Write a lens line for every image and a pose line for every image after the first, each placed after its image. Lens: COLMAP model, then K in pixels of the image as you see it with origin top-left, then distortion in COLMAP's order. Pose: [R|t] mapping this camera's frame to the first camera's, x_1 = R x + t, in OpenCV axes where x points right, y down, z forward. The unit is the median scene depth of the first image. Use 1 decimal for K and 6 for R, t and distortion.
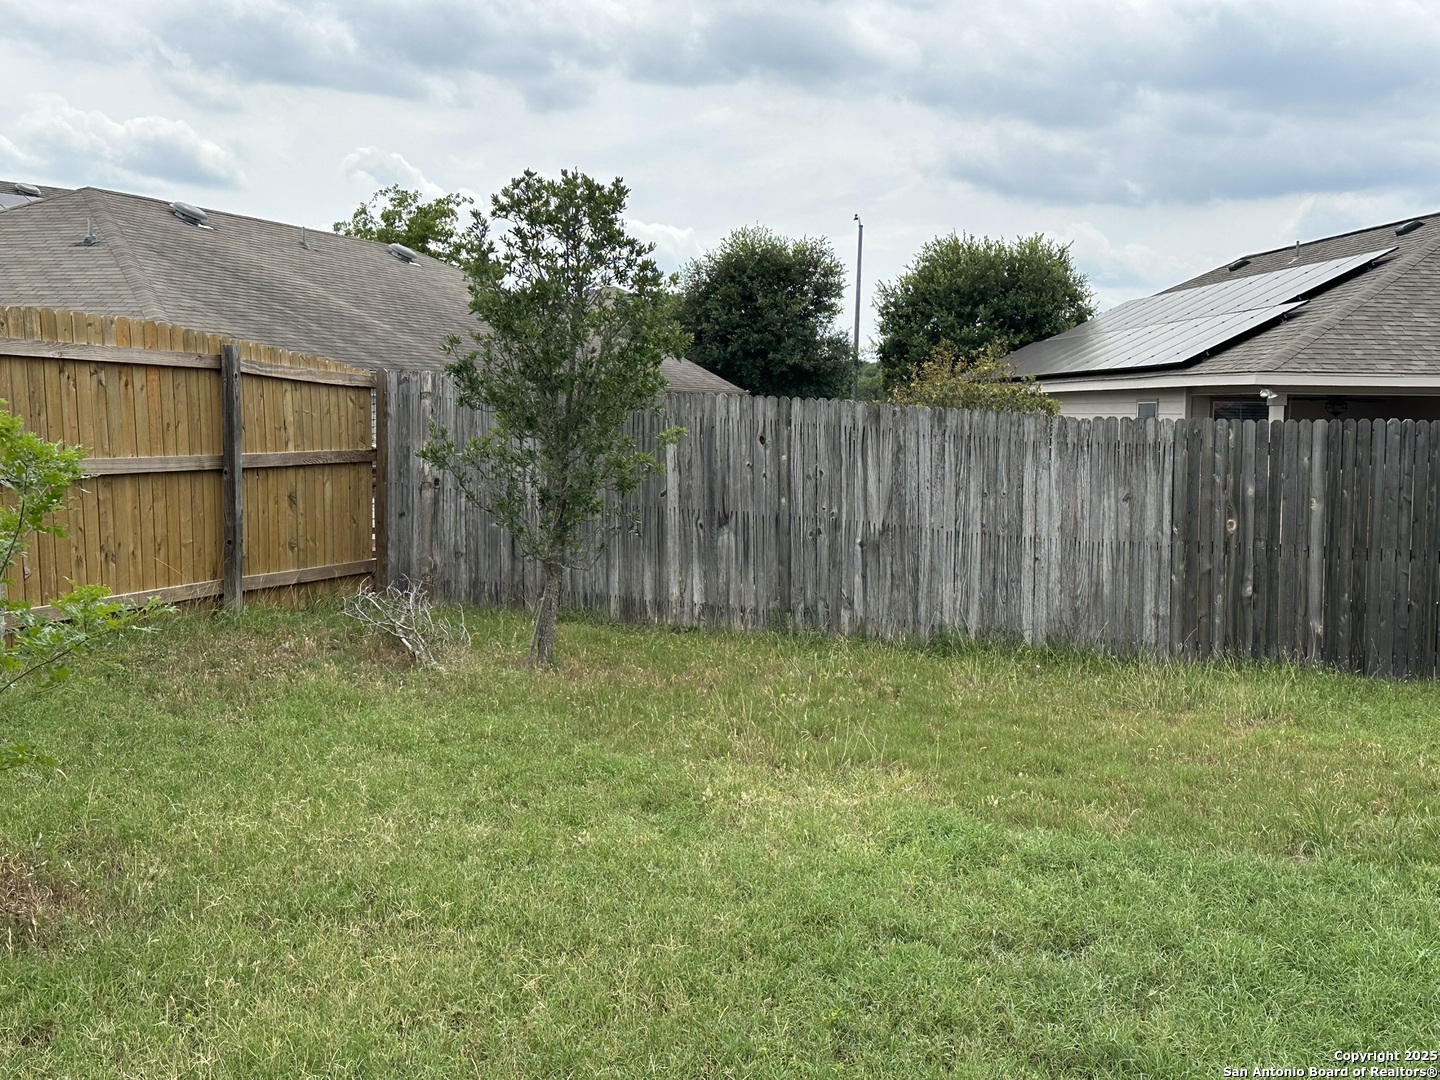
lens RADIAL K [[1760.9, 0, 720.9], [0, 1760.9, 545.1], [0, 0, 1]] dist [0.152915, 0.000000]
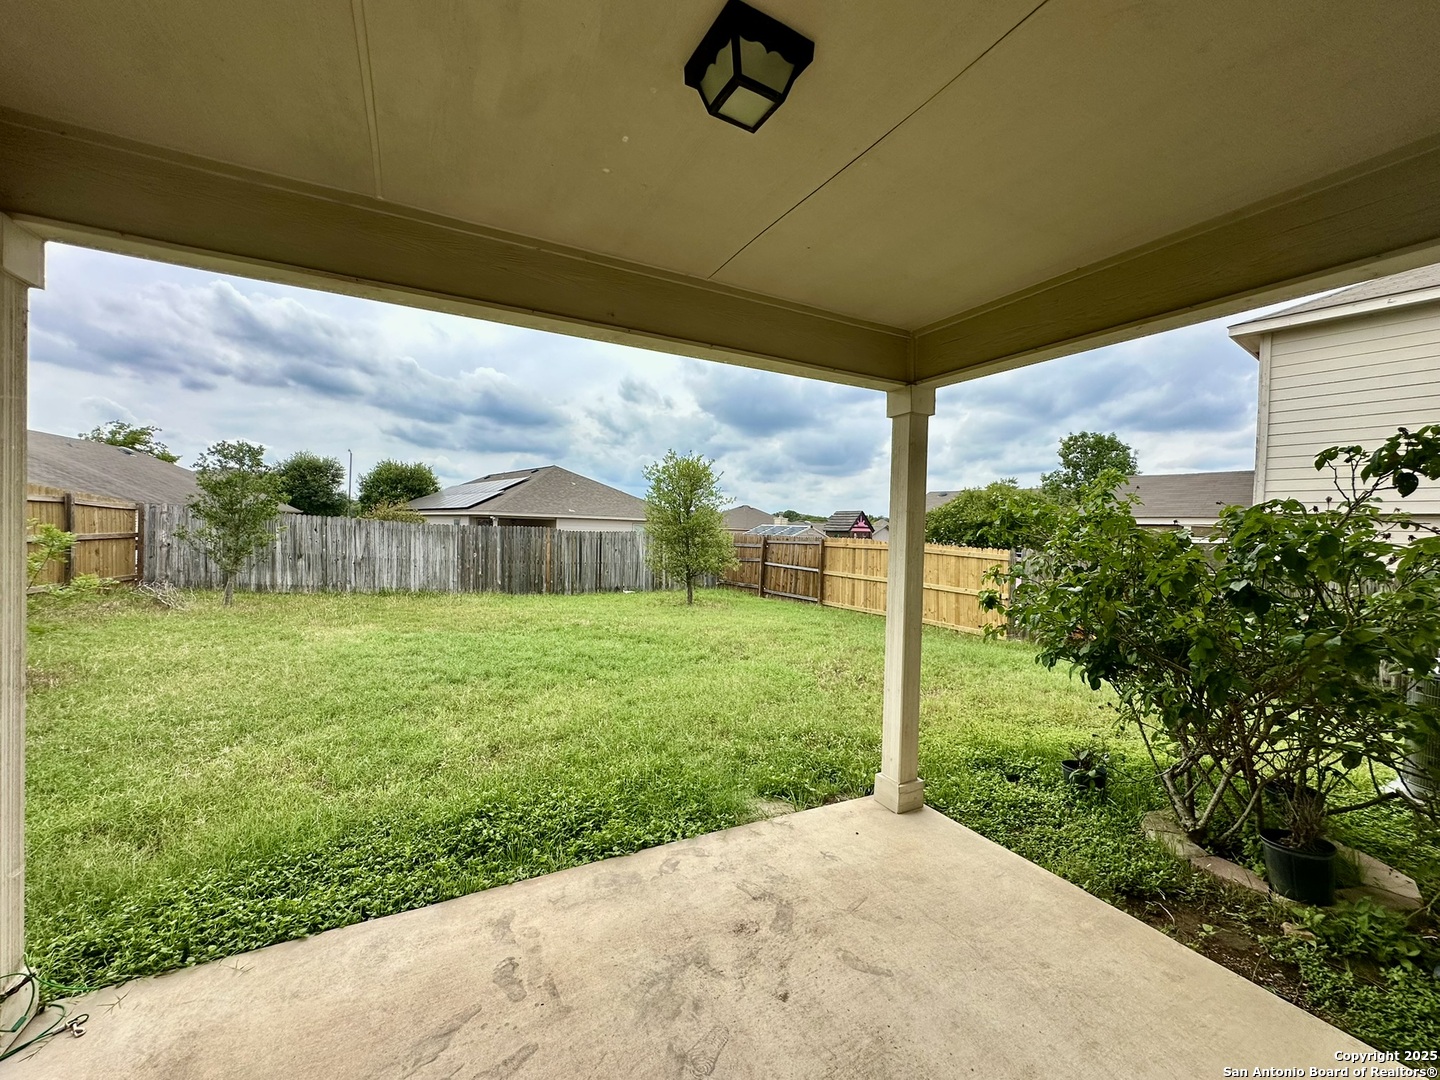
lens RADIAL K [[575.0, 0, 720.1], [0, 575.0, 535.5], [0, 0, 1]] dist [-0.004461, 0.000845]
pose [[0.795416, 0.000704, 0.606063, -0.021779], [0.029413, 0.998776, -0.039763, 0.010046], [-0.605349, 0.049455, 0.794422, -0.213253]]
